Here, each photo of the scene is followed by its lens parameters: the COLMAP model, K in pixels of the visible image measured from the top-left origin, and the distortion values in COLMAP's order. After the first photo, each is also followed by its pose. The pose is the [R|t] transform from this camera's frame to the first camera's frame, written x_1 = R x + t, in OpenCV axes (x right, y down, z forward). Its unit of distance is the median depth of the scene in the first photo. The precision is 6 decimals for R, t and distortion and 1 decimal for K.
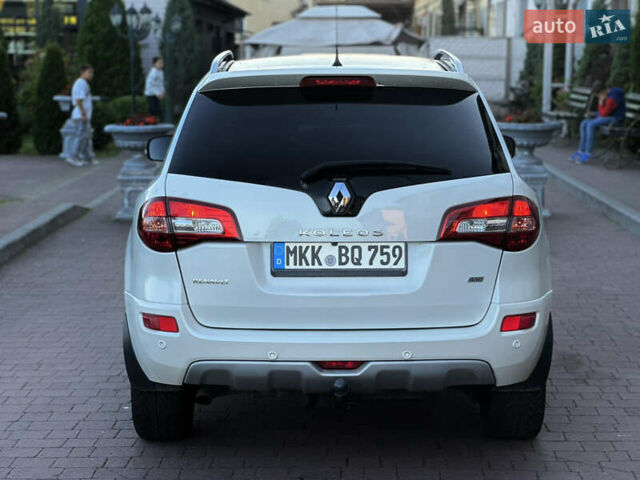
lens RADIAL K [[1430.0, 0, 320.0], [0, 1430.0, 240.0], [0, 0, 1]] dist [-0.127472, 3.195480]
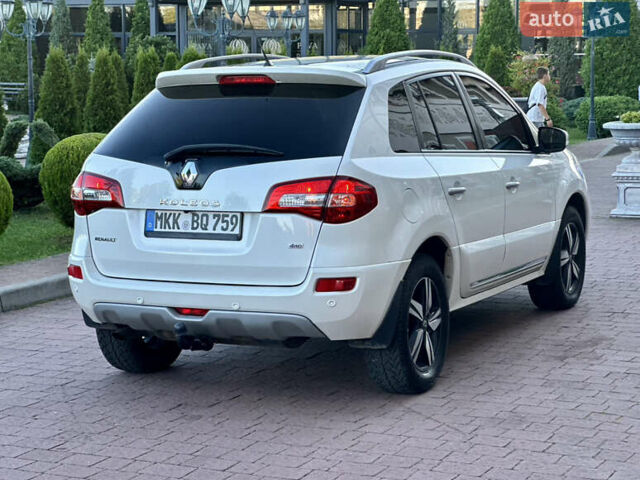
lens RADIAL K [[1430.0, 0, 320.0], [0, 1430.0, 240.0], [0, 0, 1]] dist [-0.127472, 3.195480]
pose [[0.916044, 0.038974, -0.399180, 0.592296], [-0.036980, 0.999235, 0.012700, 0.006853], [0.399370, 0.003128, 0.916785, -0.071957]]
